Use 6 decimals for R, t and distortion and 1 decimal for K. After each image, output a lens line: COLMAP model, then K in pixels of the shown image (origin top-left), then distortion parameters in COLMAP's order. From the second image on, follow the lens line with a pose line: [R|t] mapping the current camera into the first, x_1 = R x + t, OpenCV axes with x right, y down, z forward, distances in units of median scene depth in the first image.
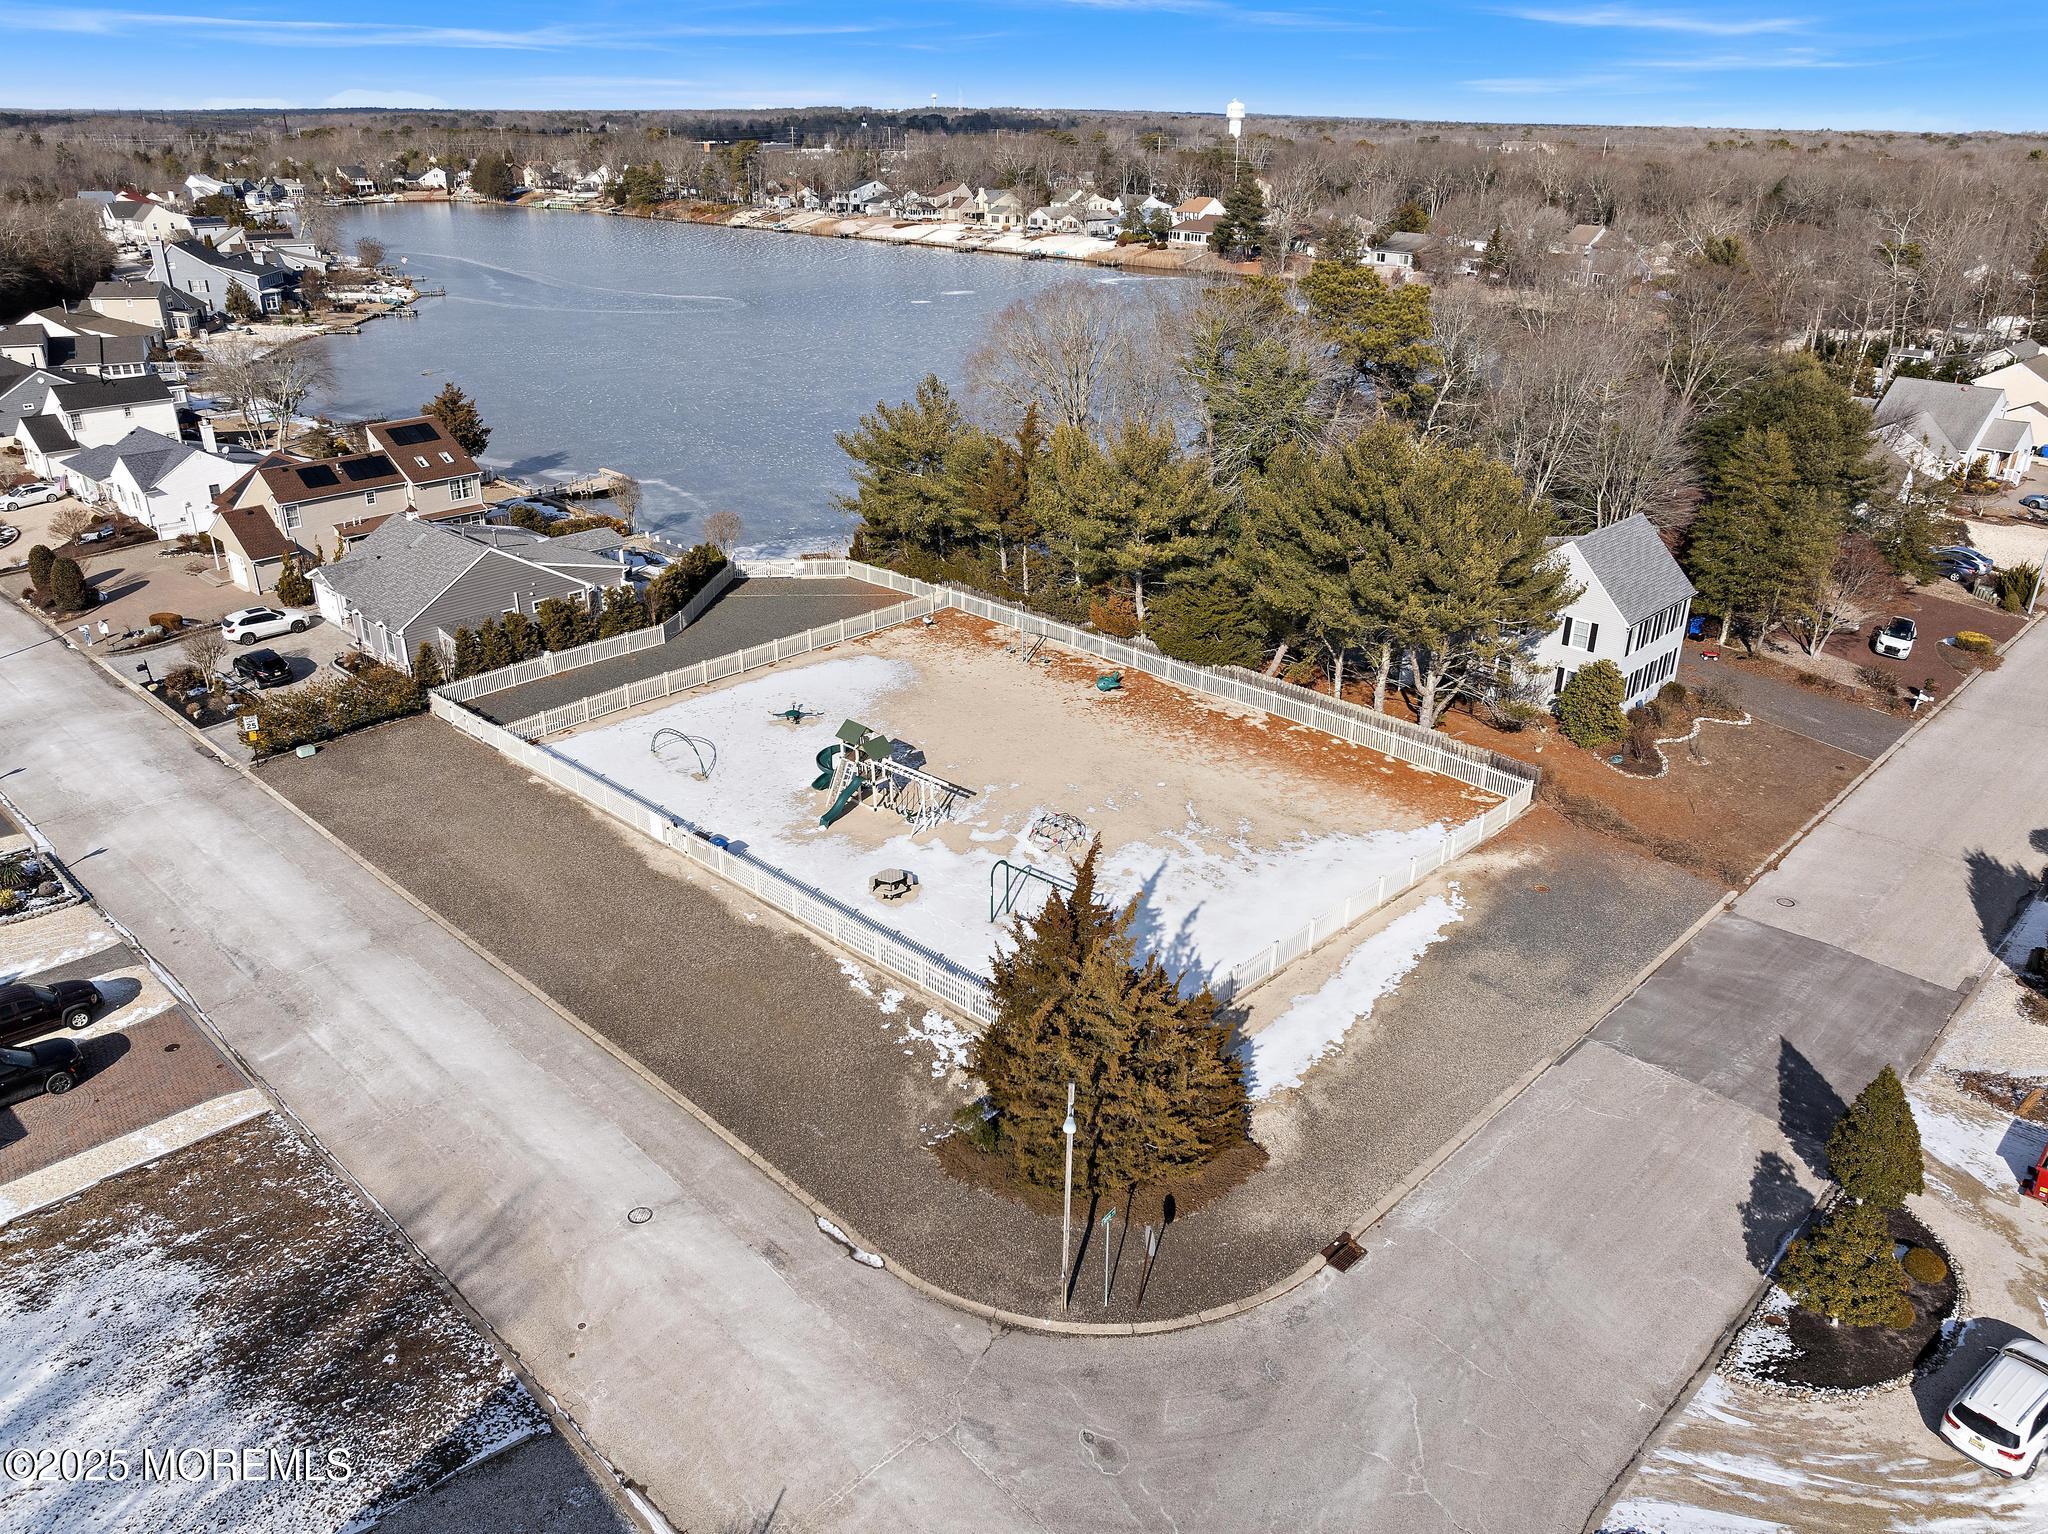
lens RADIAL K [[1444.5, 0, 1034.9], [0, 1444.5, 769.3], [0, 0, 1]] dist [-0.048644, 0.017295]
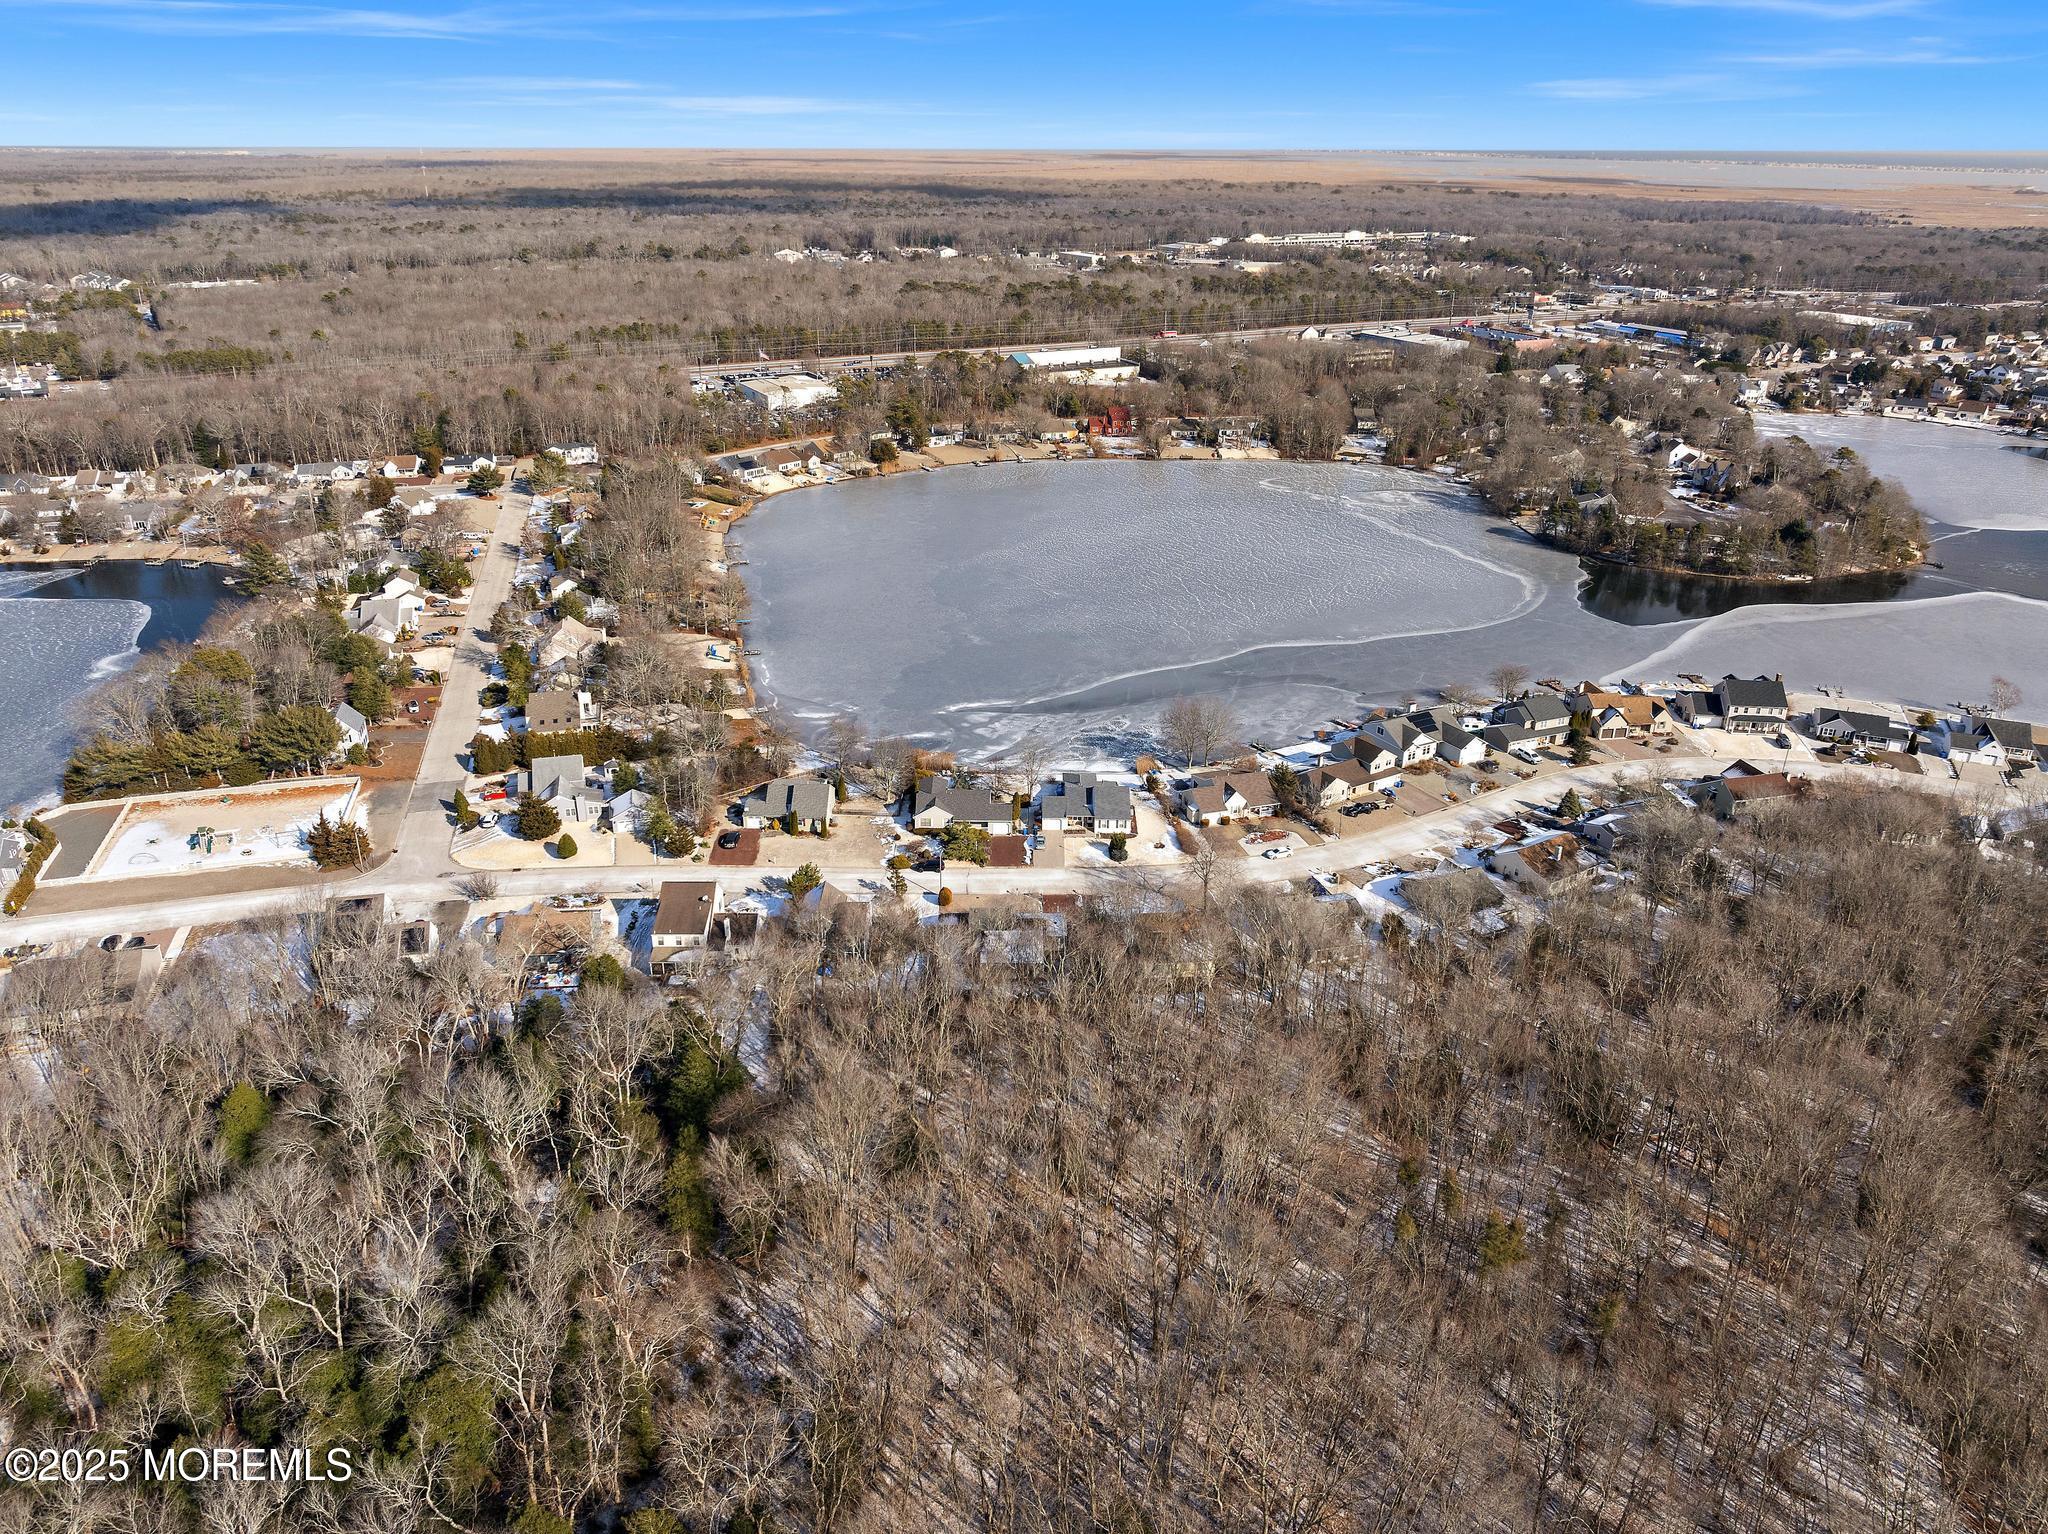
lens RADIAL K [[1444.5, 0, 1026.9], [0, 1444.5, 759.8], [0, 0, 1]] dist [-0.048644, 0.017295]
pose [[0.507516, -0.353353, 0.785856, -1.808704], [0.353414, 0.917162, 0.184154, -0.109386], [-0.785828, 0.184272, 0.590354, -2.810634]]
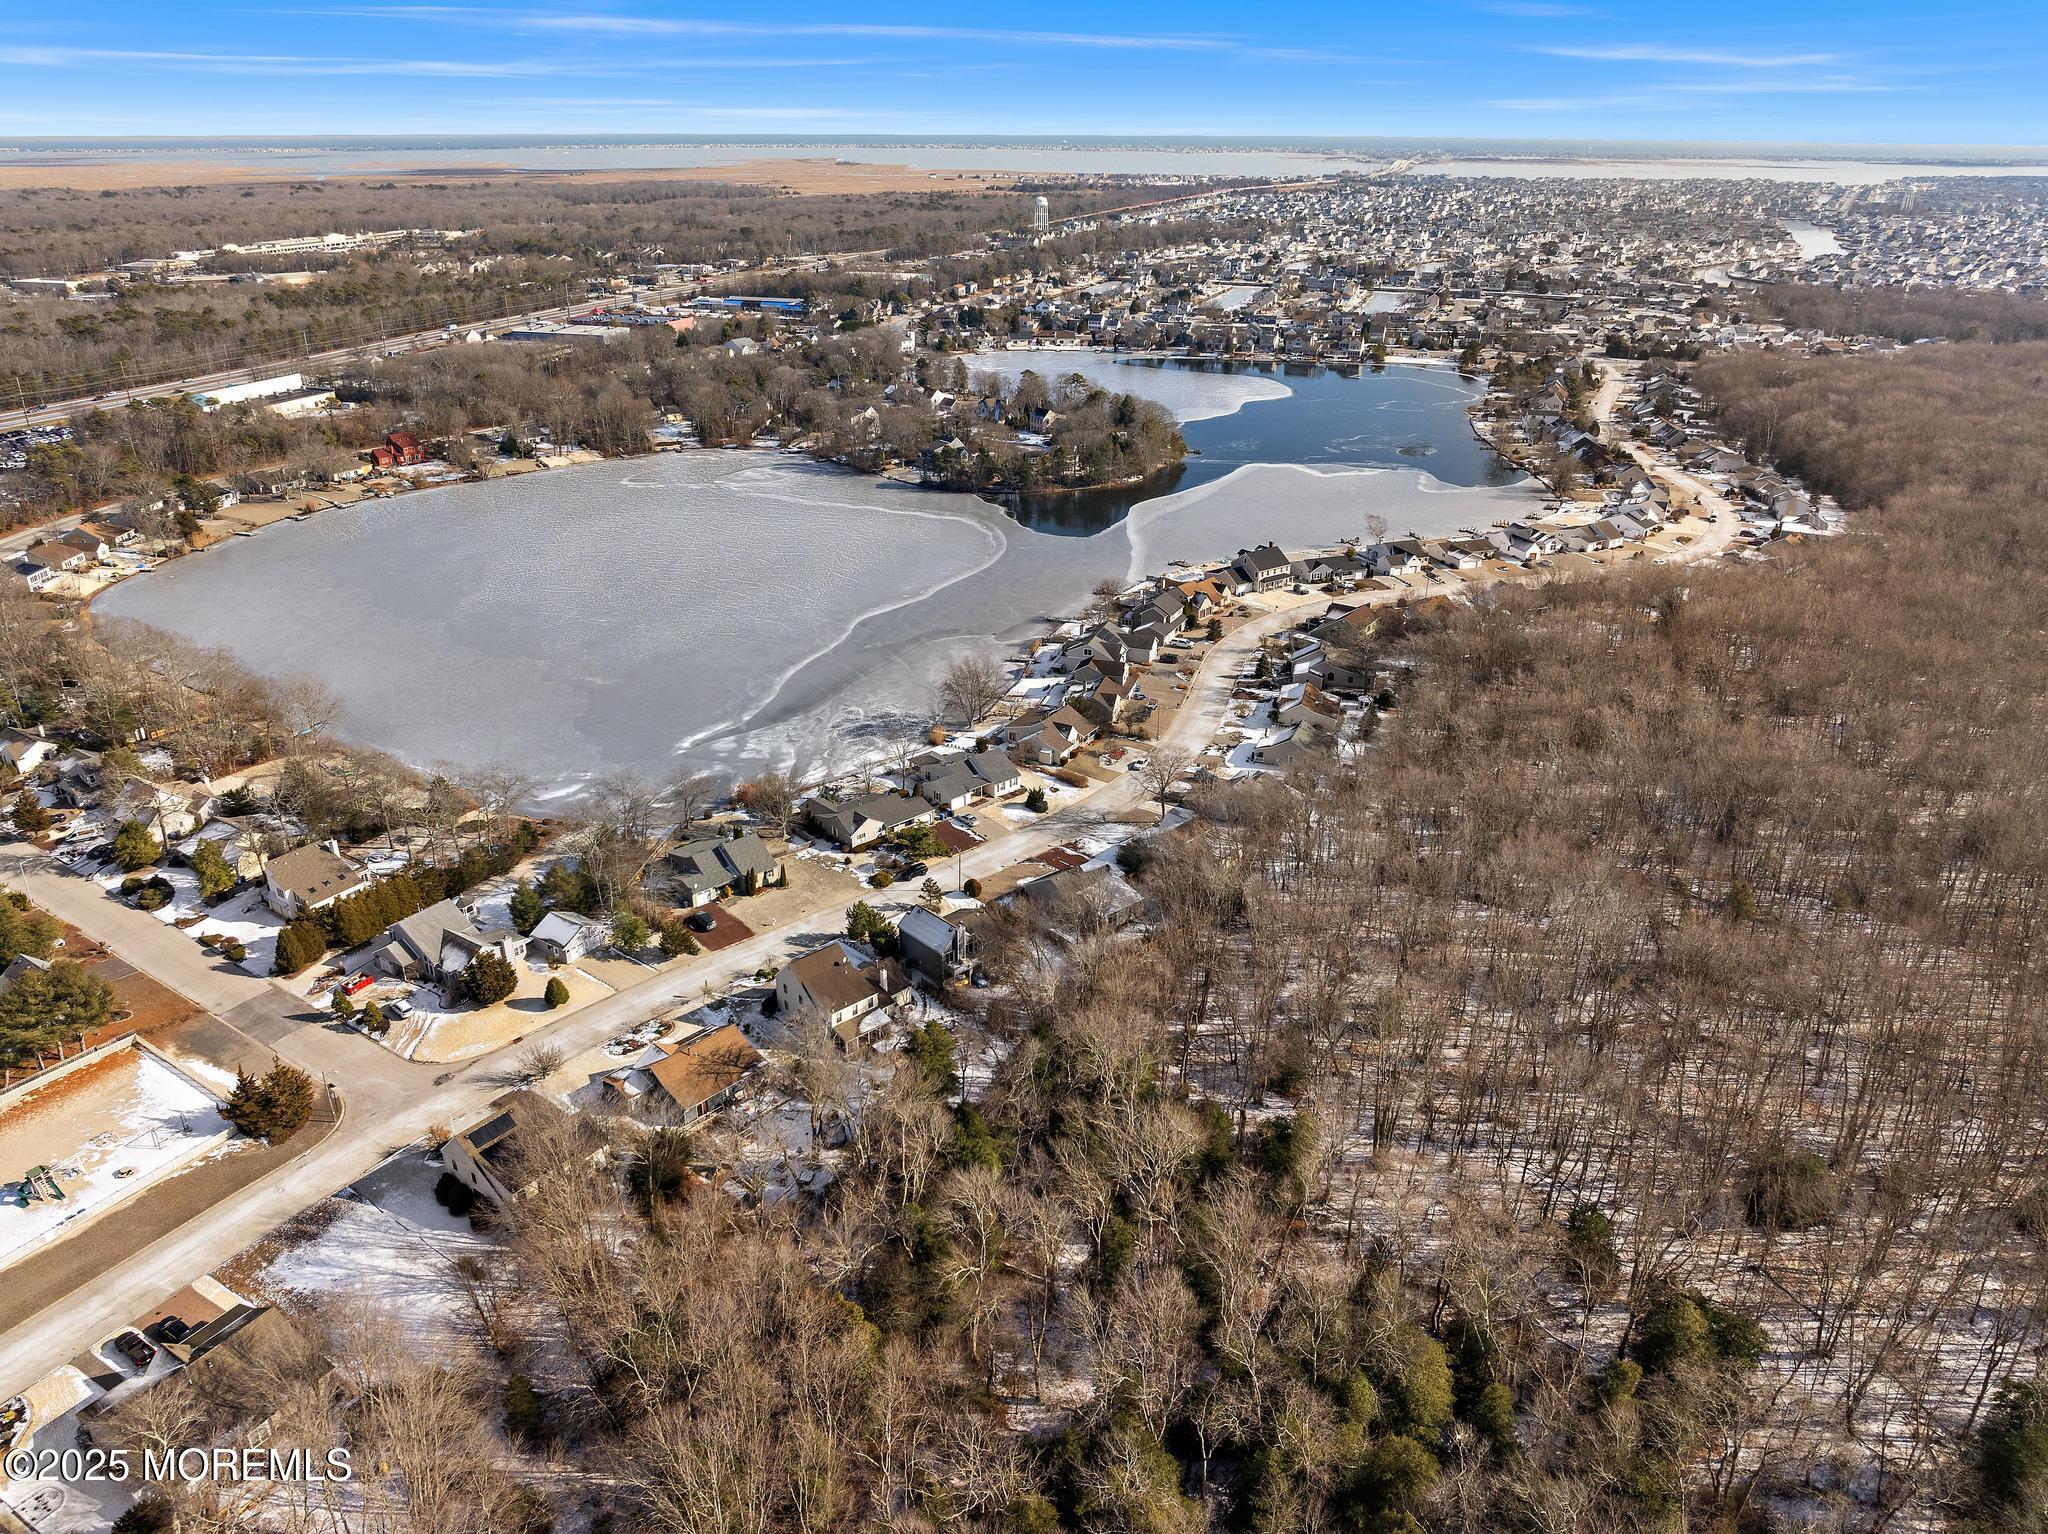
lens RADIAL K [[1444.5, 0, 1023.1], [0, 1444.5, 770.0], [0, 0, 1]] dist [-0.048644, 0.017295]
pose [[-0.199030, -0.412335, 0.889026, -2.274803], [0.399306, 0.794333, 0.457810, -0.980208], [-0.894954, 0.446111, 0.006551, -0.854787]]
